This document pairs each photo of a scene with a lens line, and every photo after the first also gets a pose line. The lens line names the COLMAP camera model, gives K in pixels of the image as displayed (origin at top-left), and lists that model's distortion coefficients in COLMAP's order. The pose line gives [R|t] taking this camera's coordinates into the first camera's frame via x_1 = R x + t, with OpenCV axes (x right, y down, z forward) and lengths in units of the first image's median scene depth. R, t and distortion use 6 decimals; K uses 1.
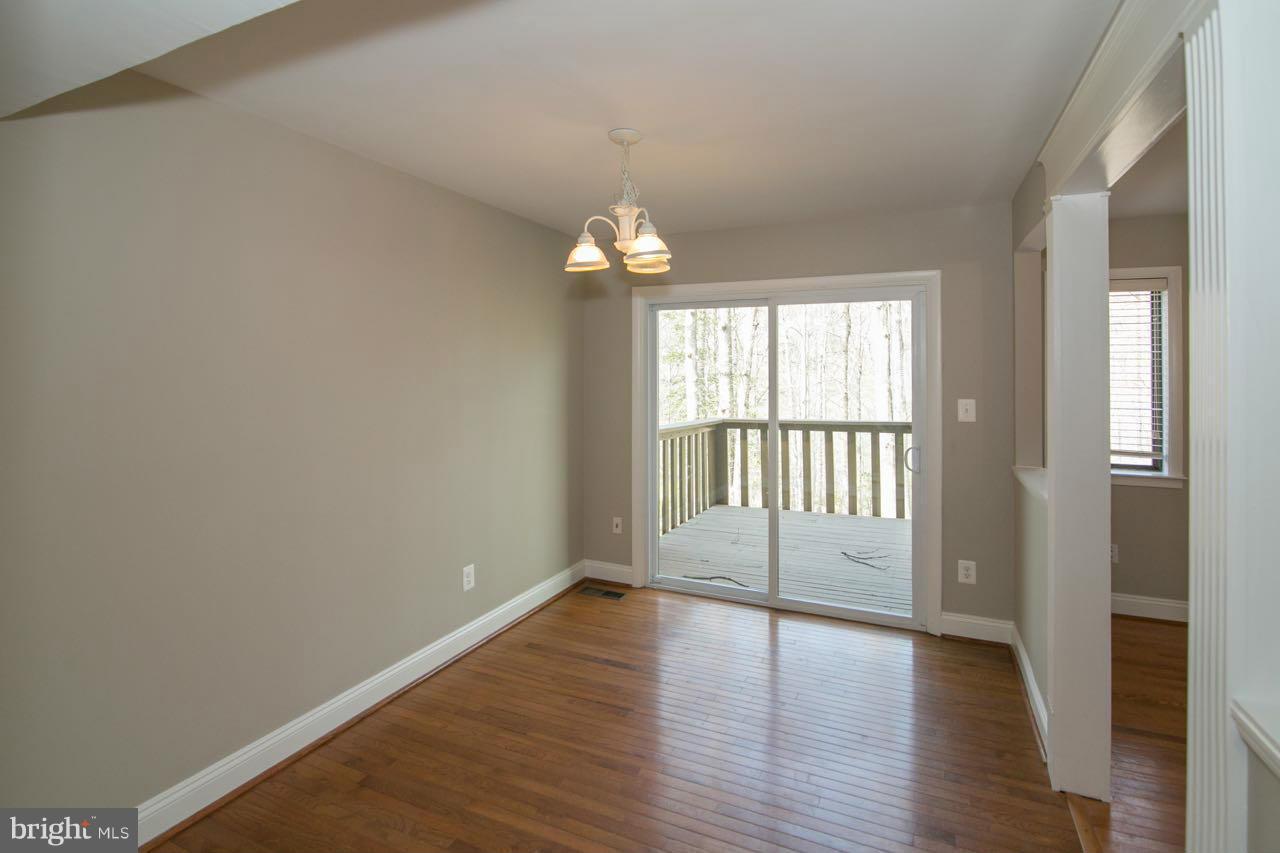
lens RADIAL K [[630.0, 0, 640.0], [0, 630.0, 360.2], [0, 0, 1]] dist [-0.017534, 0.000115]
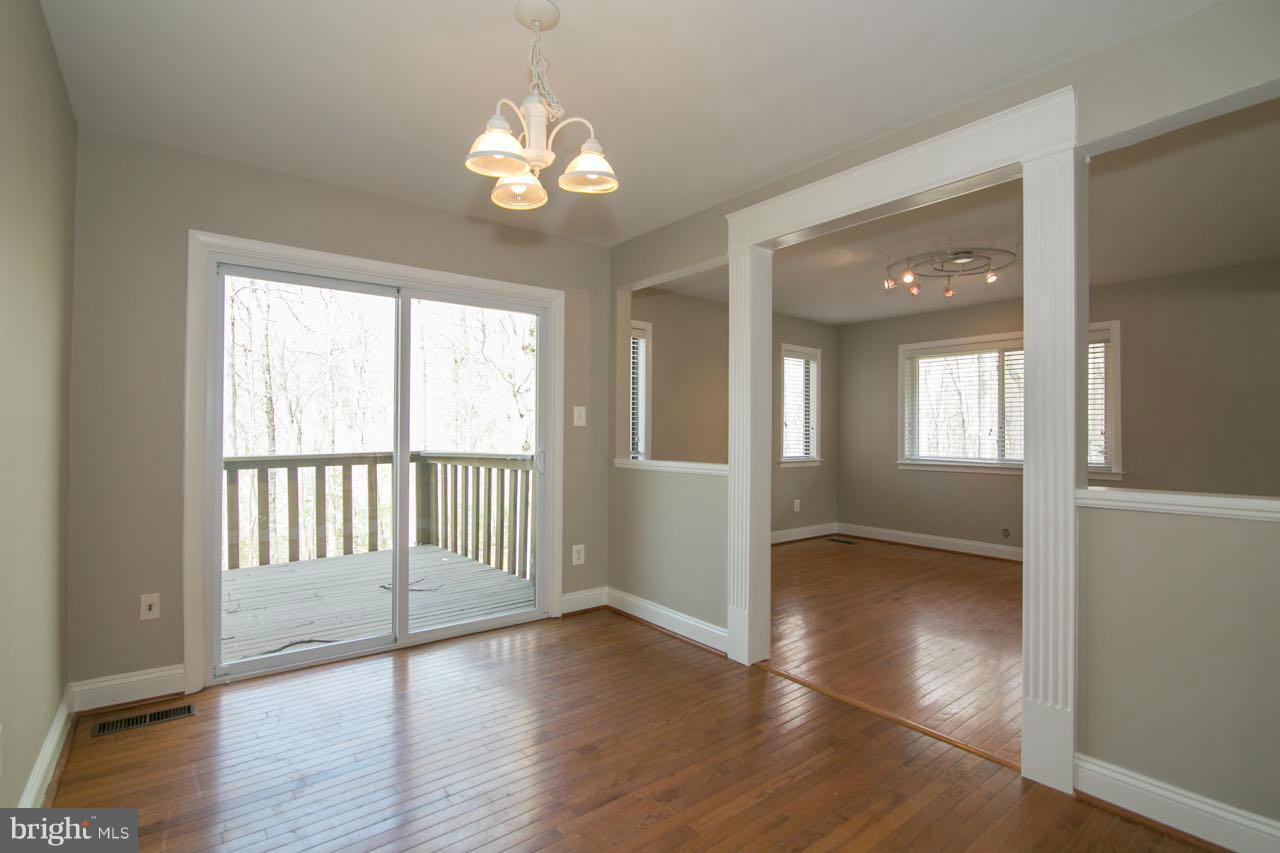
lens RADIAL K [[598.7, 0, 642.5], [0, 598.7, 429.7], [0, 0, 1]] dist [-0.014115, 0.000746]
pose [[0.460486, 0.003675, 0.887659, -0.350423], [-0.016522, 0.999854, 0.004431, 0.082767], [-0.887513, -0.016706, 0.460479, 0.323870]]
